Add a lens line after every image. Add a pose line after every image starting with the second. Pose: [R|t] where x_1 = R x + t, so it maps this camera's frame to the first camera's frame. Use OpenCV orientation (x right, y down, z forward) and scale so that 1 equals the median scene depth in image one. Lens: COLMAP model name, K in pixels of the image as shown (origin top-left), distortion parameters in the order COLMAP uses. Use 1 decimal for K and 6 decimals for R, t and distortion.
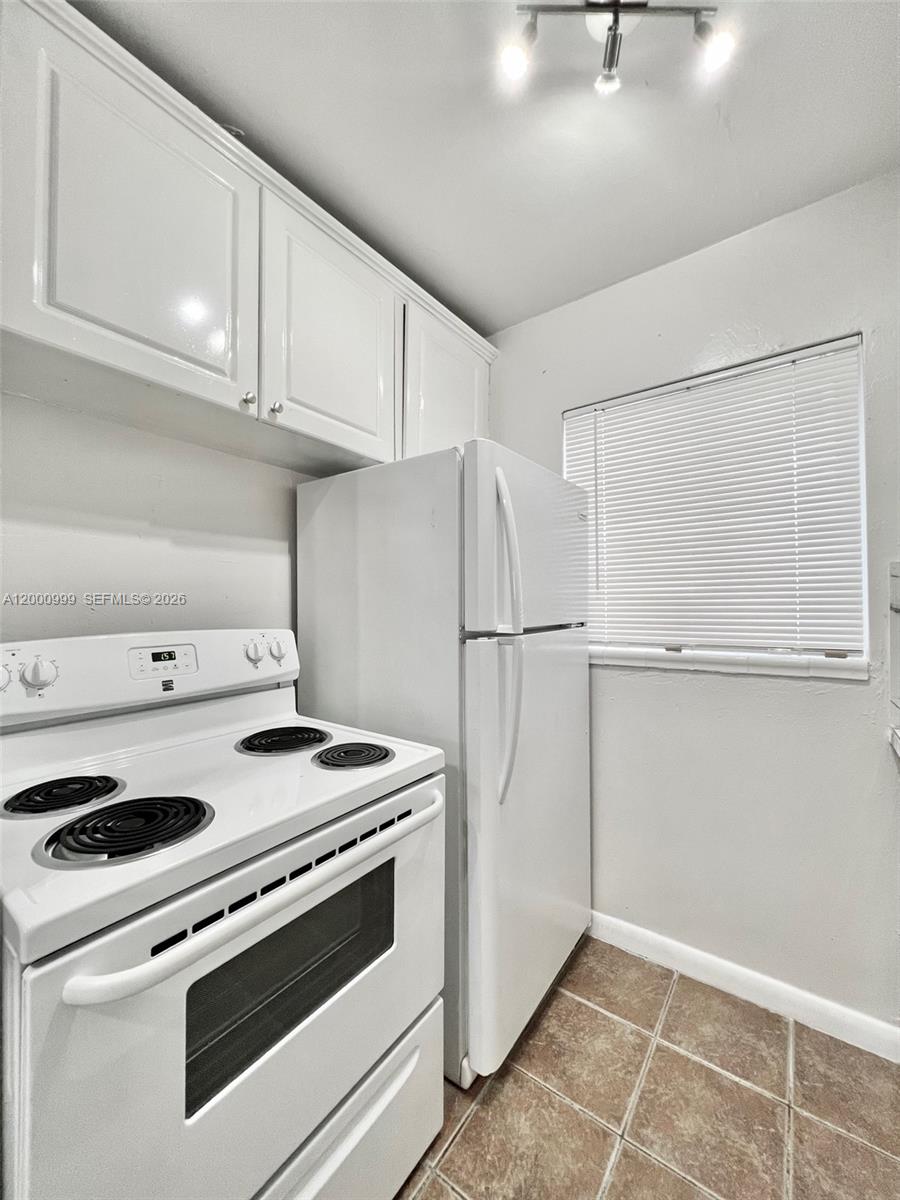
lens RADIAL K [[476.9, 0, 451.4], [0, 476.9, 601.4], [0, 0, 1]] dist [0.000706, 0.000331]
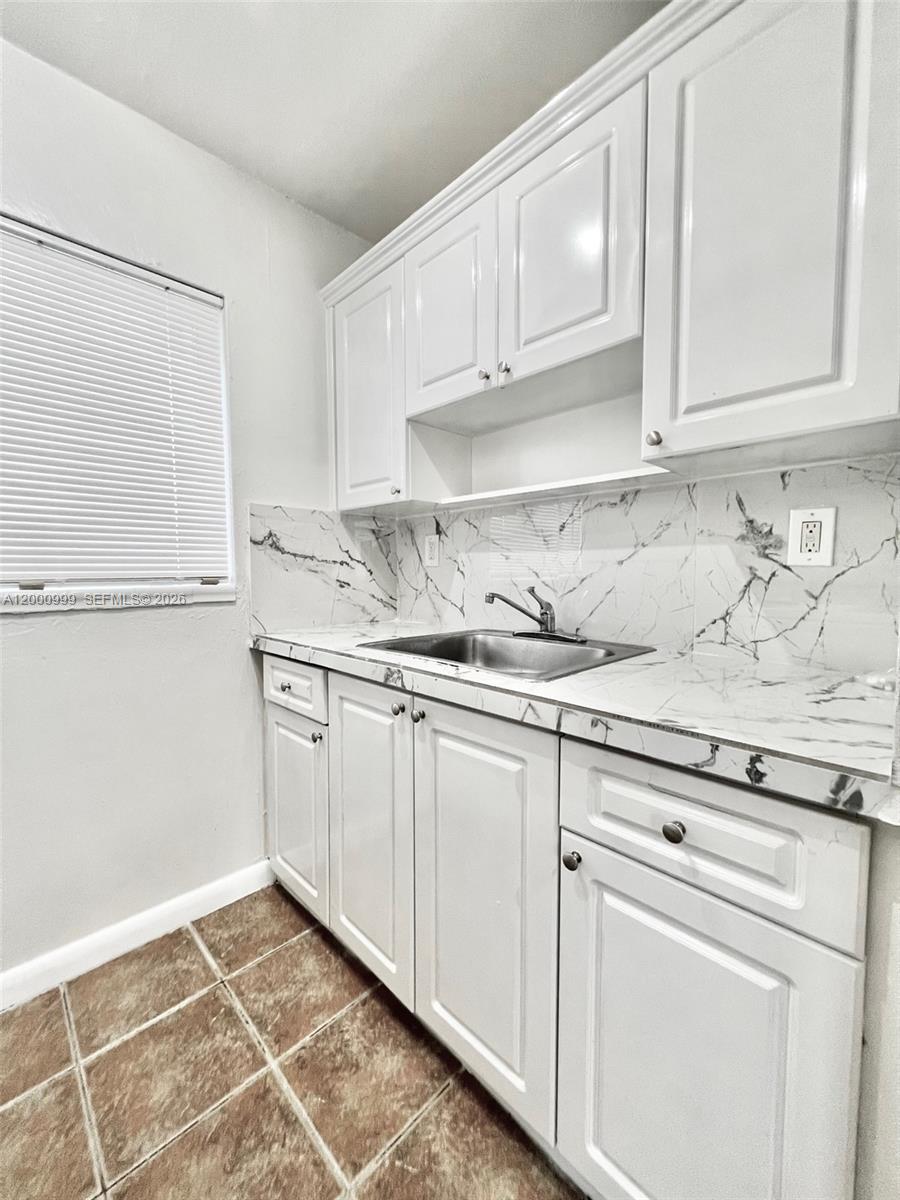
lens RADIAL K [[476.9, 0, 450.3], [0, 476.9, 600.8], [0, 0, 1]] dist [0.000706, 0.000331]
pose [[0.156932, -0.055794, 0.986032, -0.226212], [-0.005003, 0.998345, 0.057287, 0.094551], [-0.987597, -0.013923, 0.156393, 0.281120]]
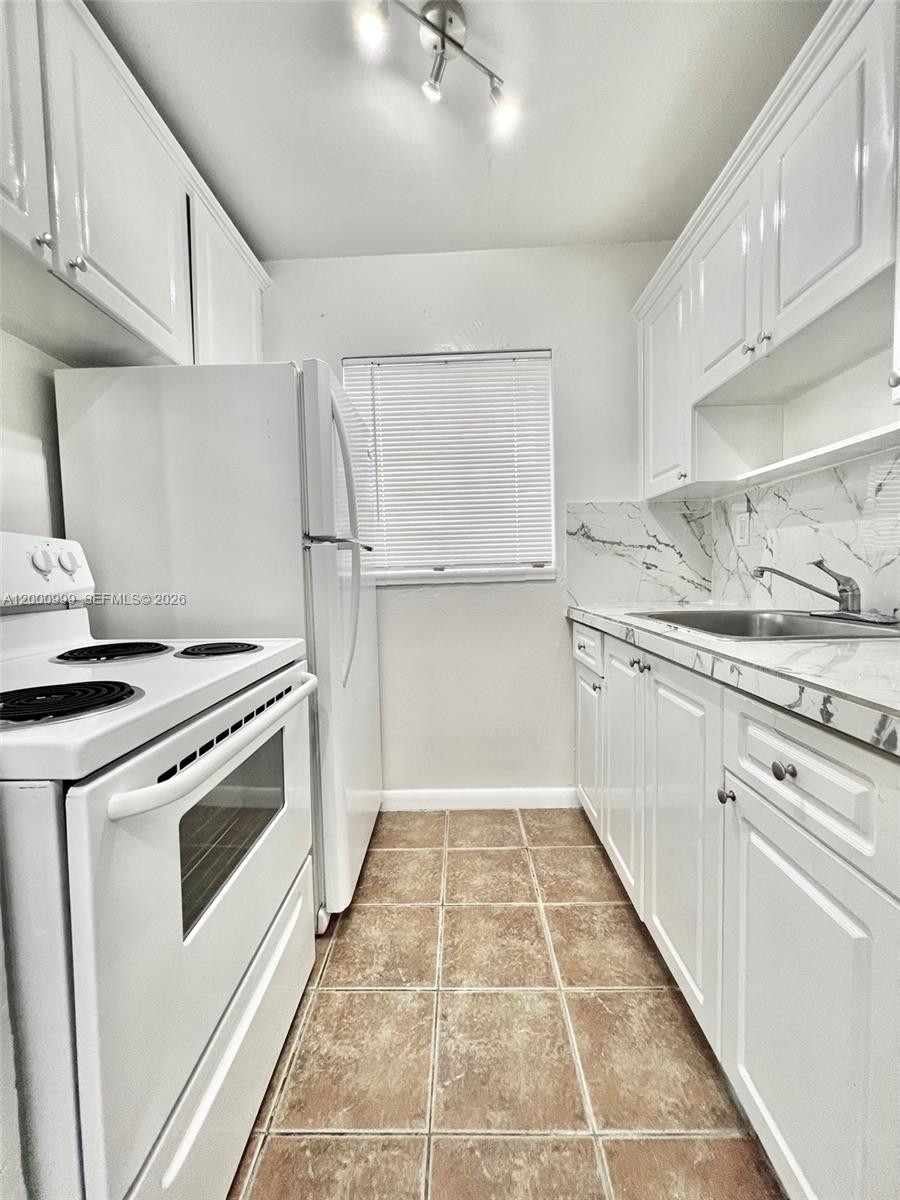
lens RADIAL K [[476.9, 0, 450.4], [0, 476.9, 600.6], [0, 0, 1]] dist [0.000706, 0.000331]
pose [[0.818100, -0.048455, 0.573030, -0.311042], [0.015679, 0.997953, 0.062002, 0.133196], [-0.574862, -0.041739, 0.817185, -0.084398]]
